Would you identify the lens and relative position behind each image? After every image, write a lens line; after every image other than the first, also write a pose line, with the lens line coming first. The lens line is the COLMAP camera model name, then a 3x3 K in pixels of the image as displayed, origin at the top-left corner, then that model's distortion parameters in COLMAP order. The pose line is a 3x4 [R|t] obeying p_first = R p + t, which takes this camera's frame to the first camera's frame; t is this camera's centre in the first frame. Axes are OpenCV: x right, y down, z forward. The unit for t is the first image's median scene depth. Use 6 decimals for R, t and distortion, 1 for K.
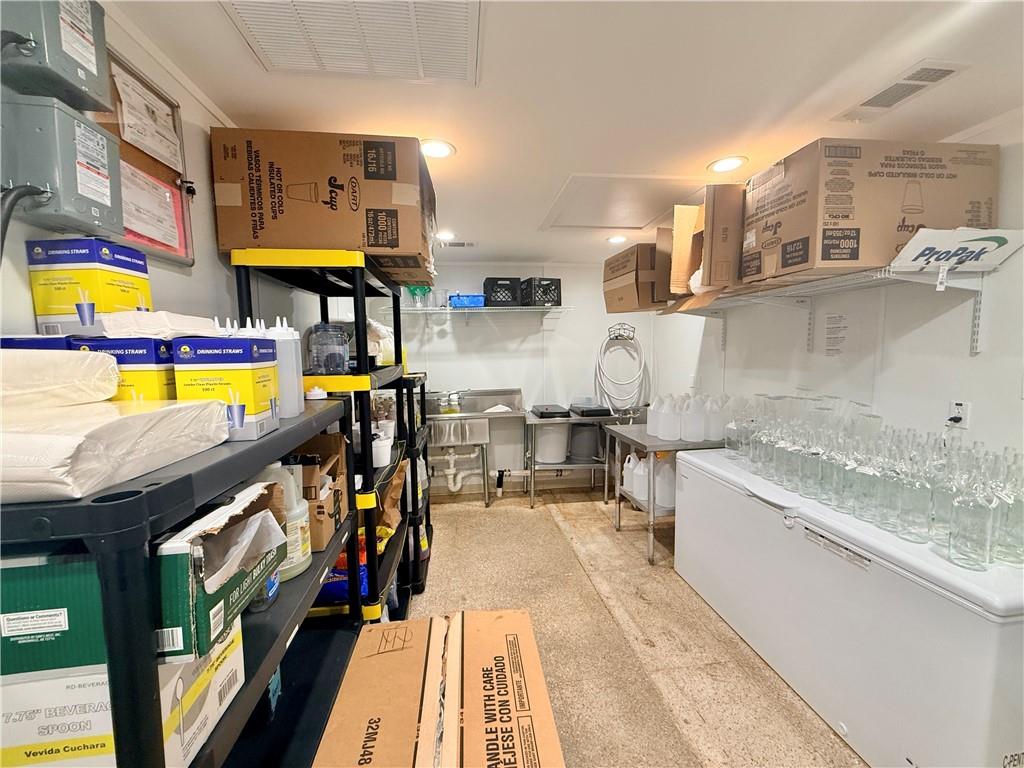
lens RADIAL K [[407.7, 0, 512.4], [0, 407.7, 383.9], [0, 0, 1]] dist [-0.000582, -0.000073]
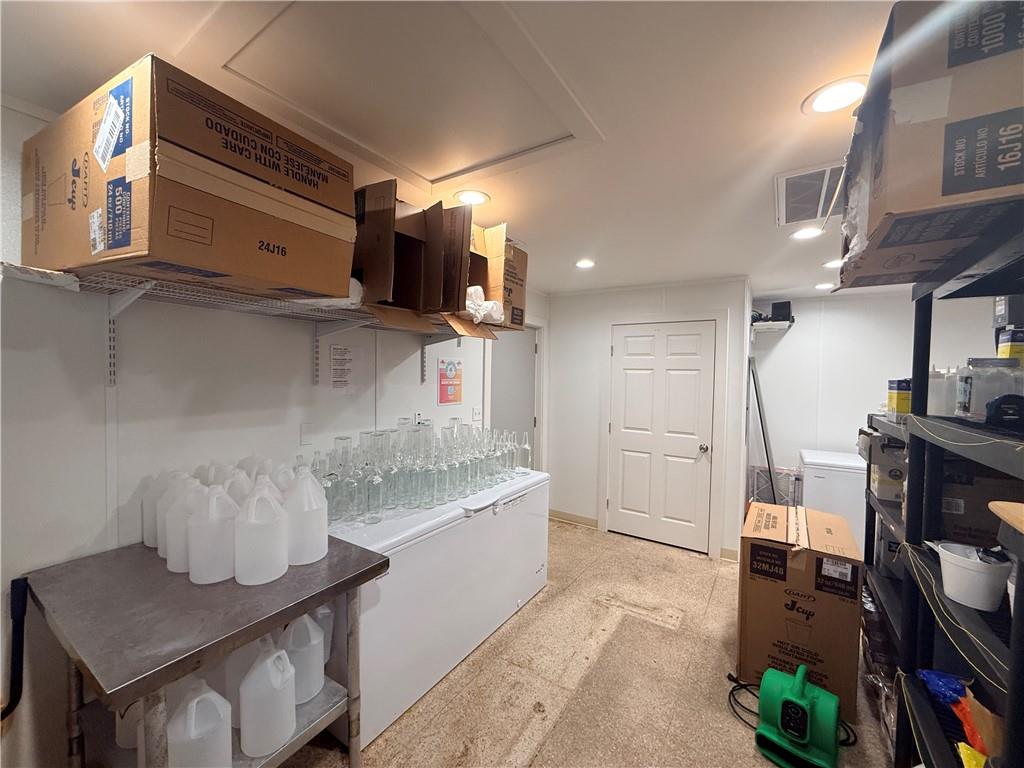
lens RADIAL K [[407.7, 0, 509.0], [0, 407.7, 385.8], [0, 0, 1]] dist [-0.000582, -0.000073]
pose [[-0.755118, -0.014422, 0.655430, -0.236101], [0.053175, 0.995117, 0.083160, -0.182085], [-0.653429, 0.097648, -0.750664, 2.002778]]
